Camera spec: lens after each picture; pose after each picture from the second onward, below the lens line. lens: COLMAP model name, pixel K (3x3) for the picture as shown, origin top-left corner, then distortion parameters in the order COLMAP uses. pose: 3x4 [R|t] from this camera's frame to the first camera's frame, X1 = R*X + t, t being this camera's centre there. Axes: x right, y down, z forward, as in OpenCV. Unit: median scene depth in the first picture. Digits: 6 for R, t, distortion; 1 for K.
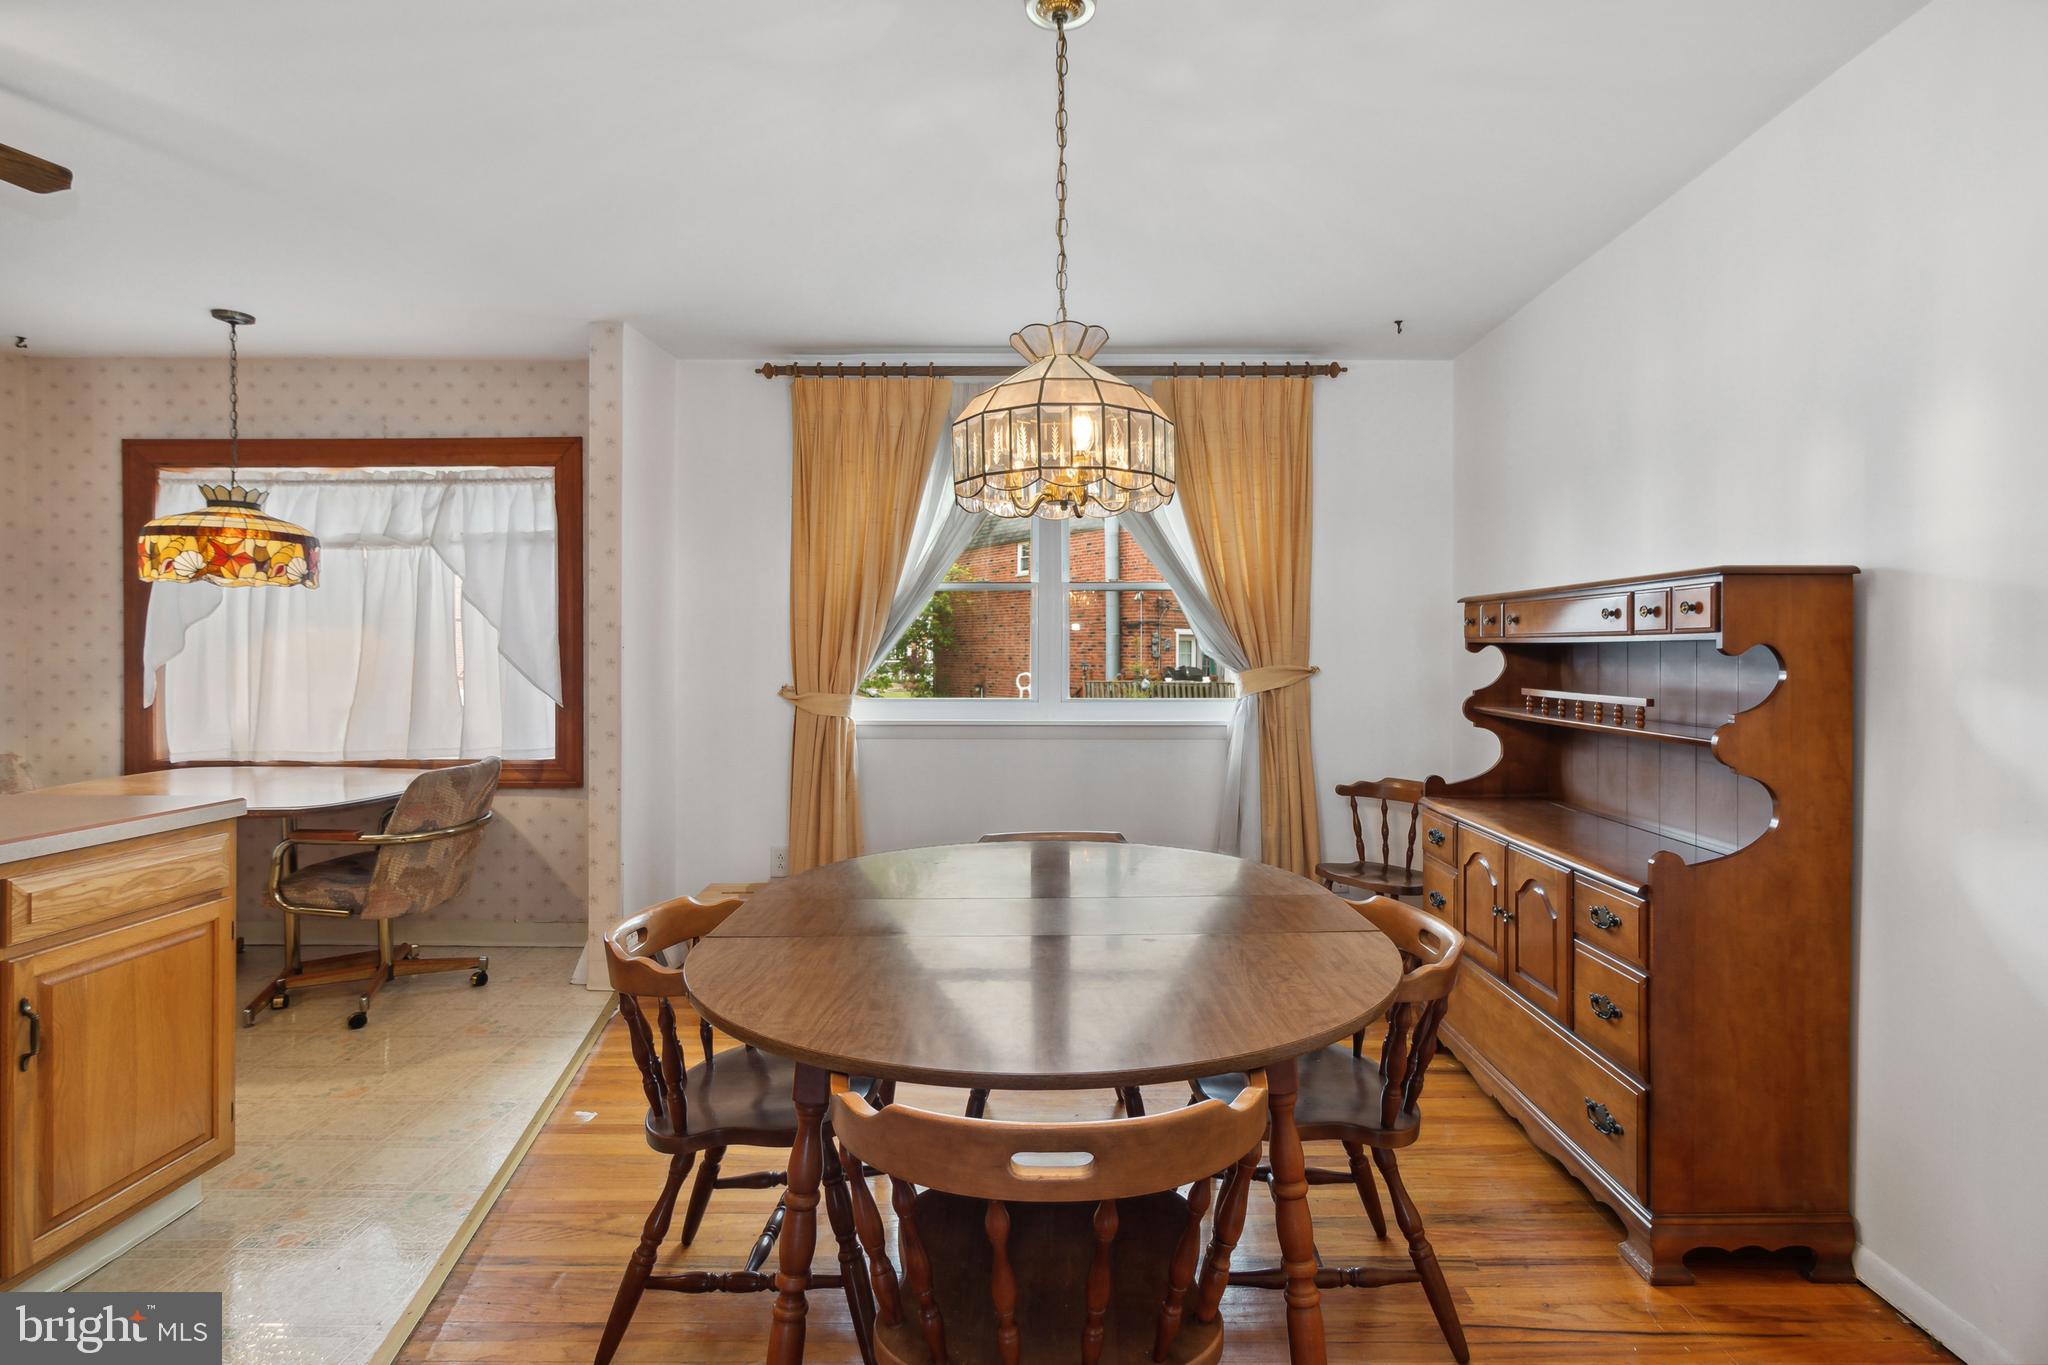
lens RADIAL K [[959.4, 0, 1016.9], [0, 959.4, 666.8], [0, 0, 1]] dist [-0.000581, 0.002671]
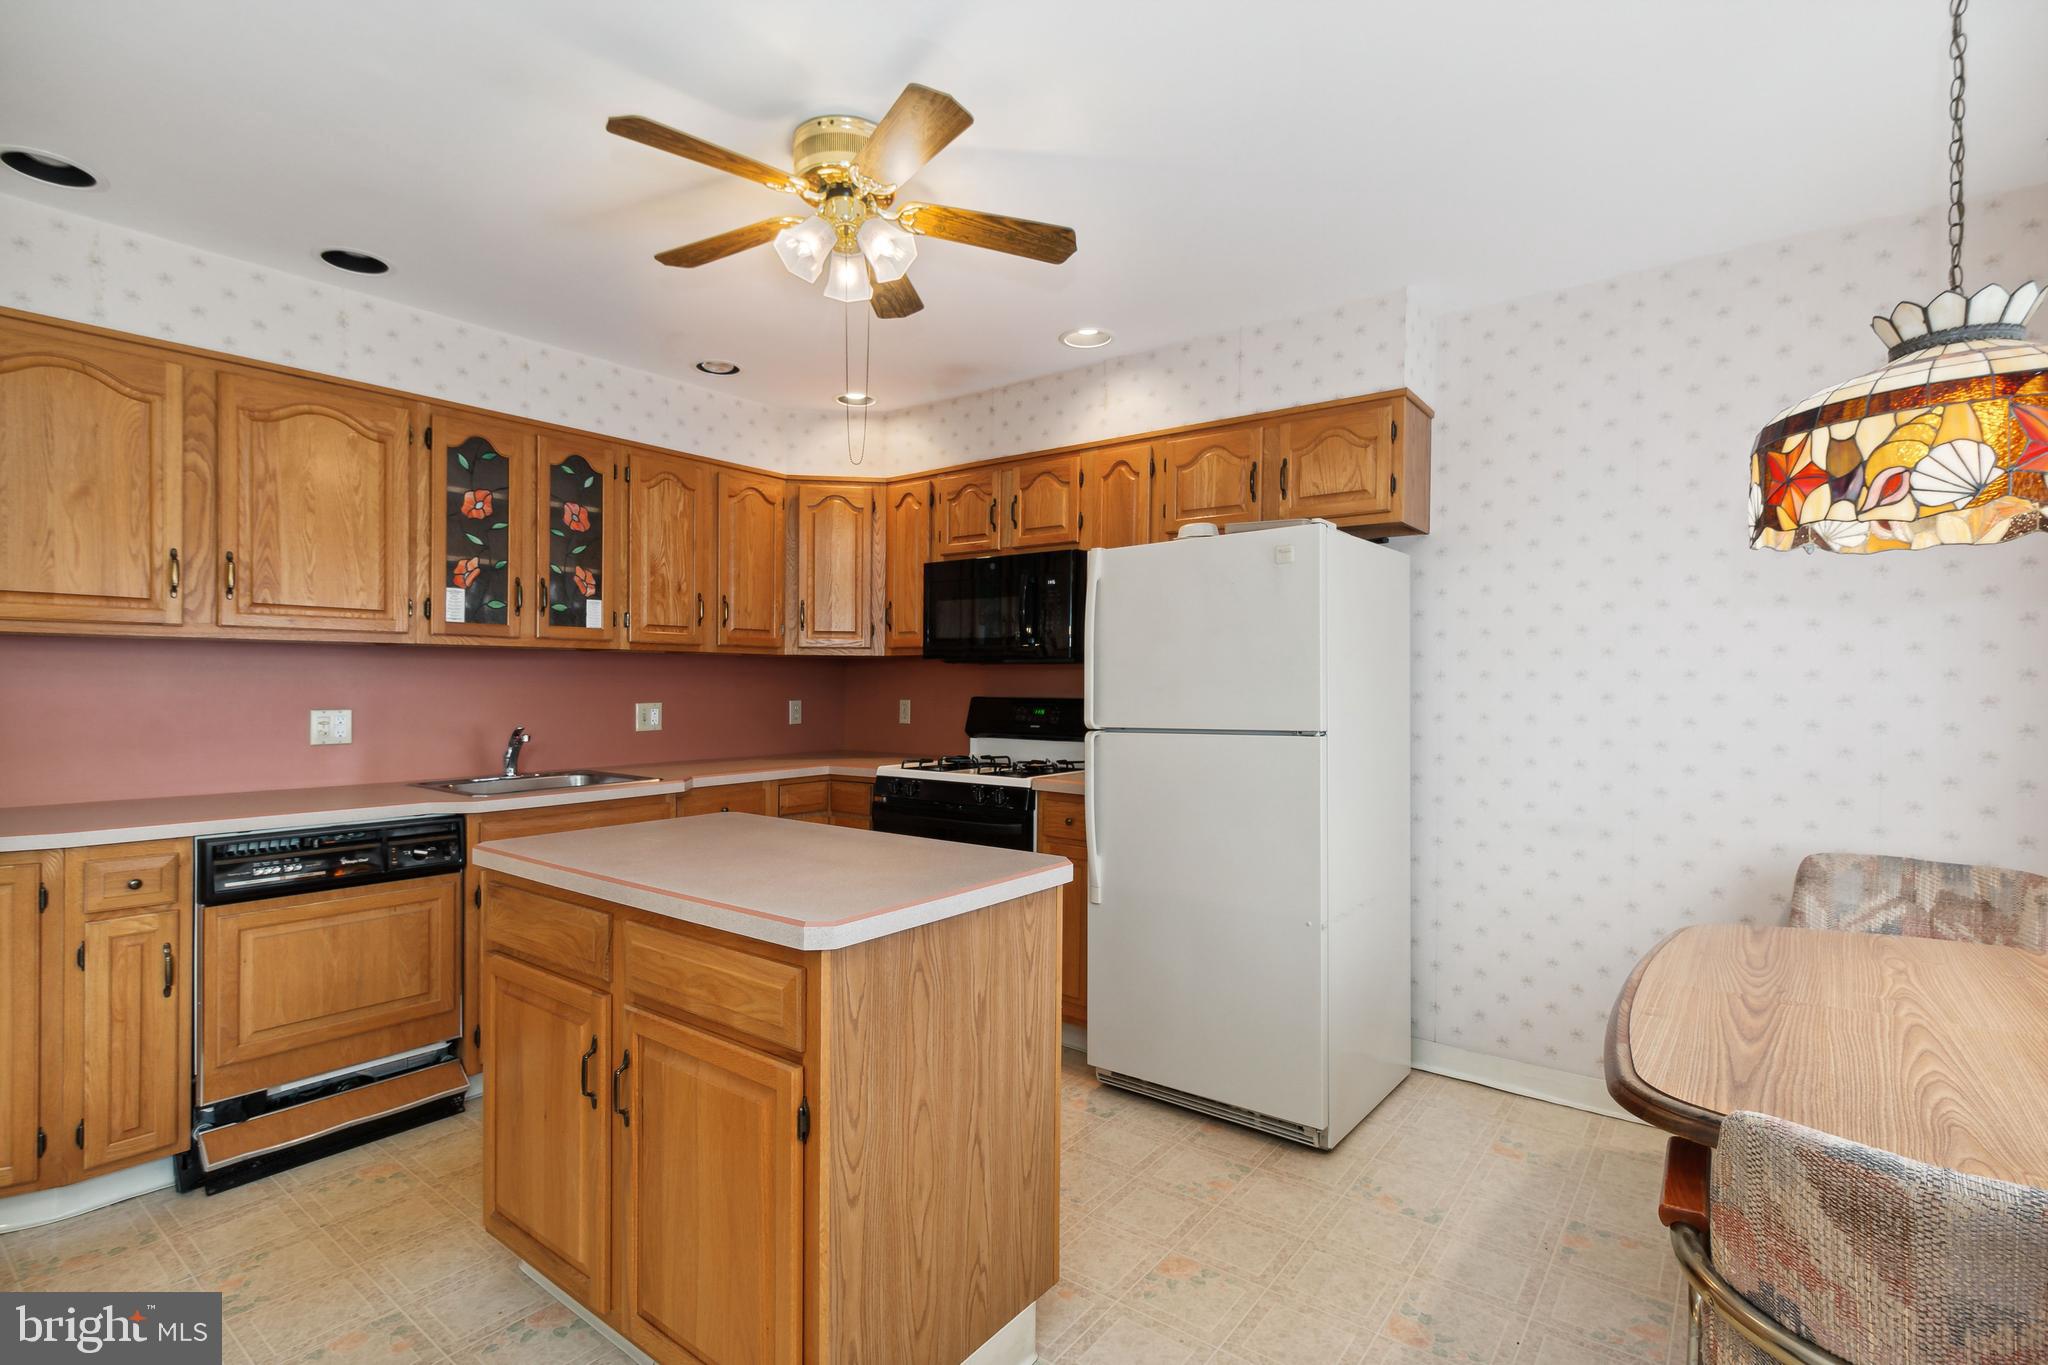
lens RADIAL K [[959.4, 0, 969.2], [0, 959.4, 669.8], [0, 0, 1]] dist [-0.000581, 0.002671]
pose [[-0.629440, -0.014236, -0.776918, -0.200777], [-0.015900, 0.999859, -0.005440, -0.016401], [0.776886, 0.008929, -0.629578, 0.811877]]
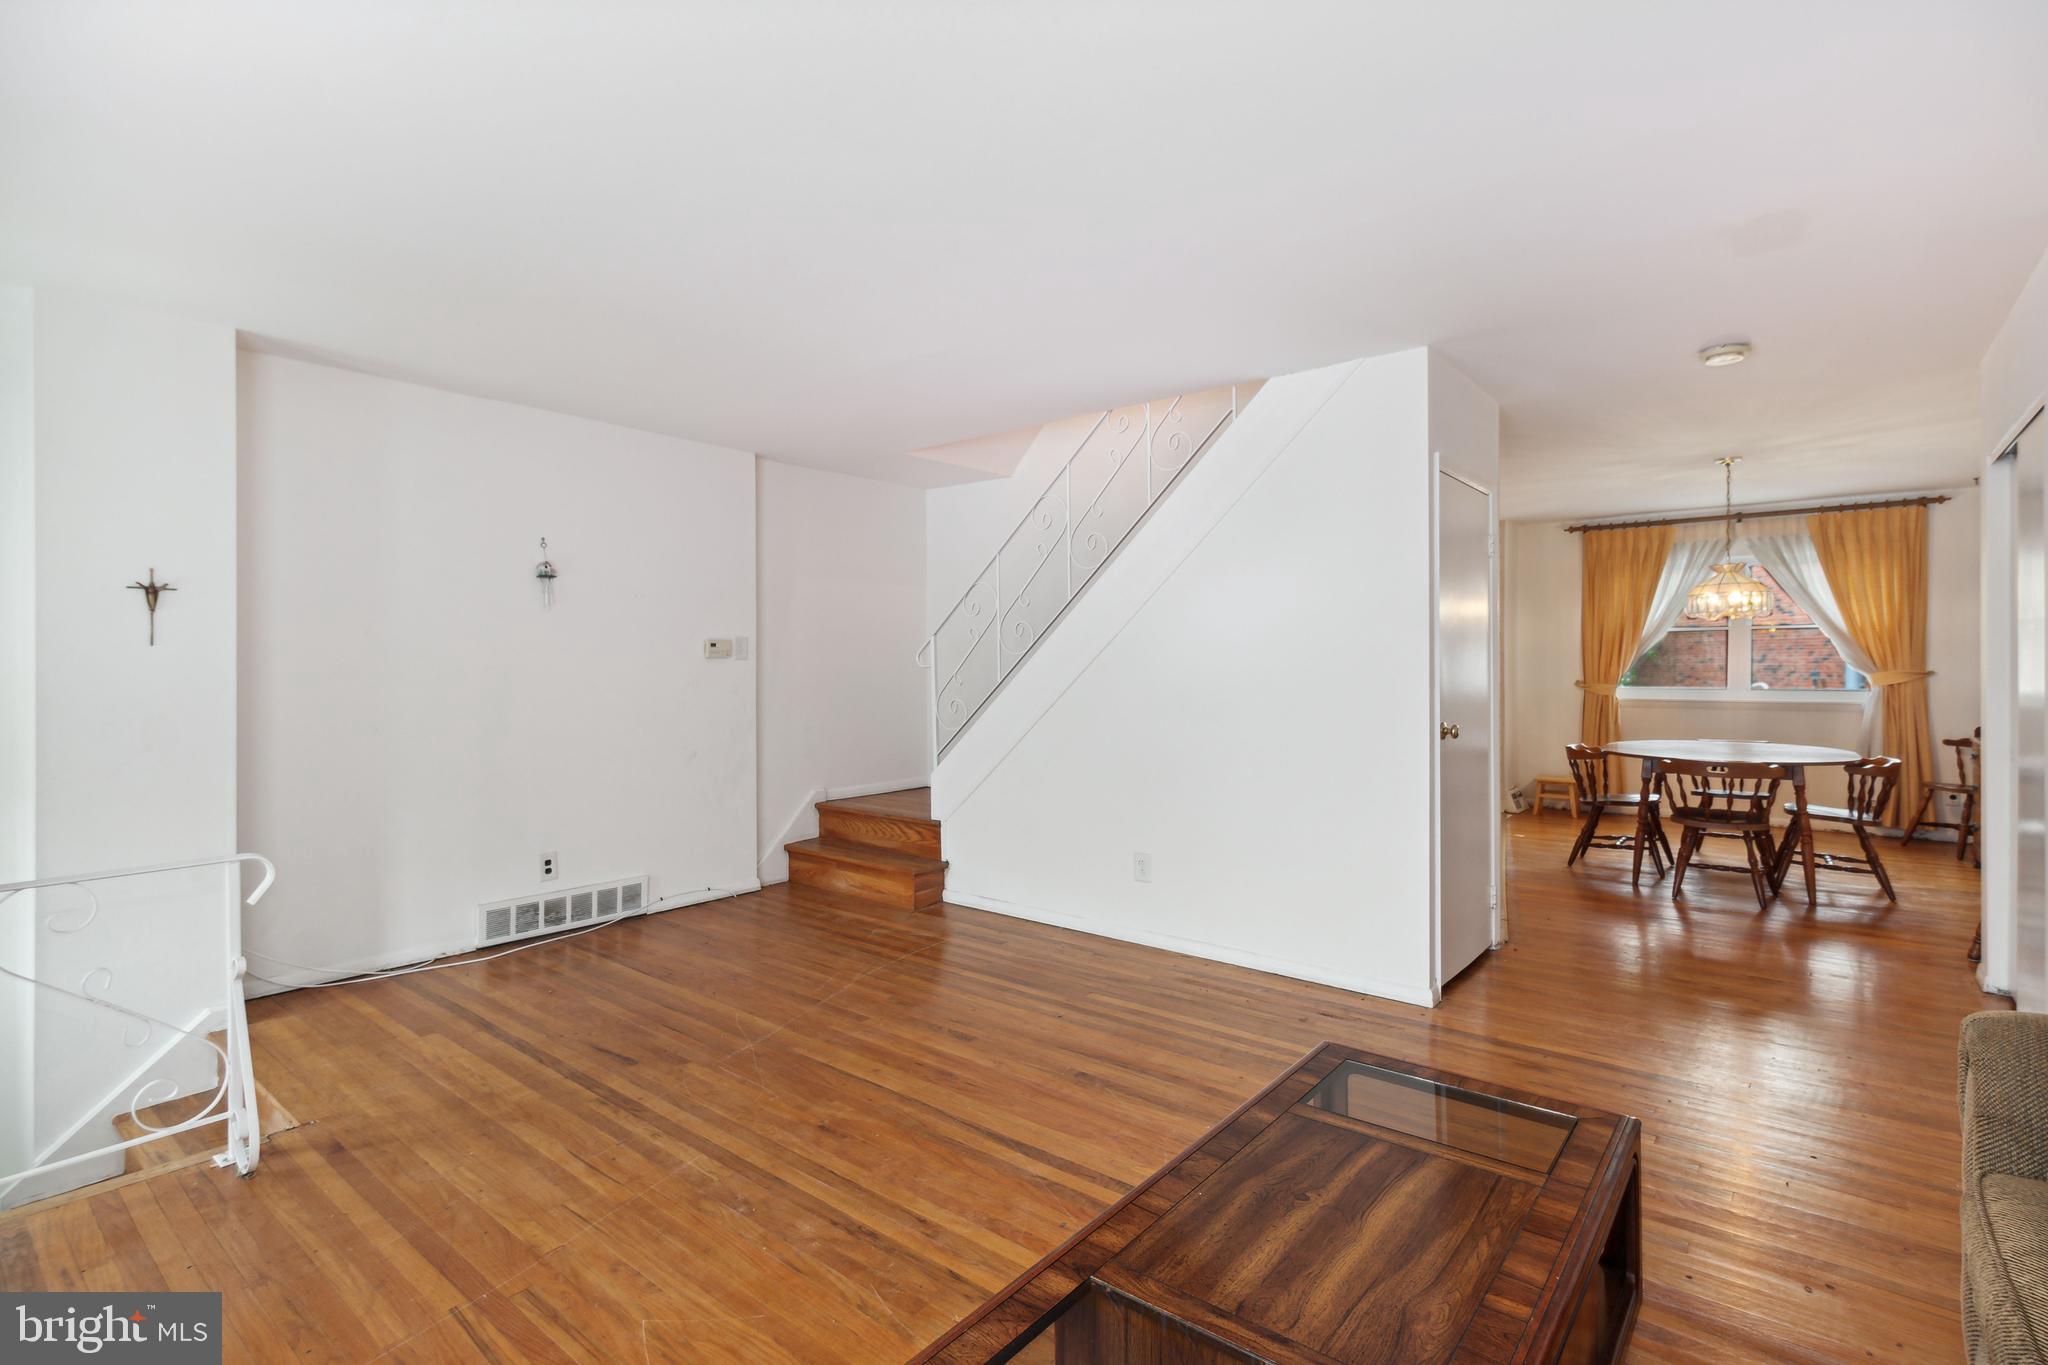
lens RADIAL K [[959.4, 0, 1029.8], [0, 959.4, 673.6], [0, 0, 1]] dist [-0.000581, 0.002671]
pose [[0.777145, 0.001926, -0.629318, 0.142046], [-0.002673, 0.999996, -0.000241, 0.009435], [0.629316, 0.001870, 0.777148, -1.380353]]
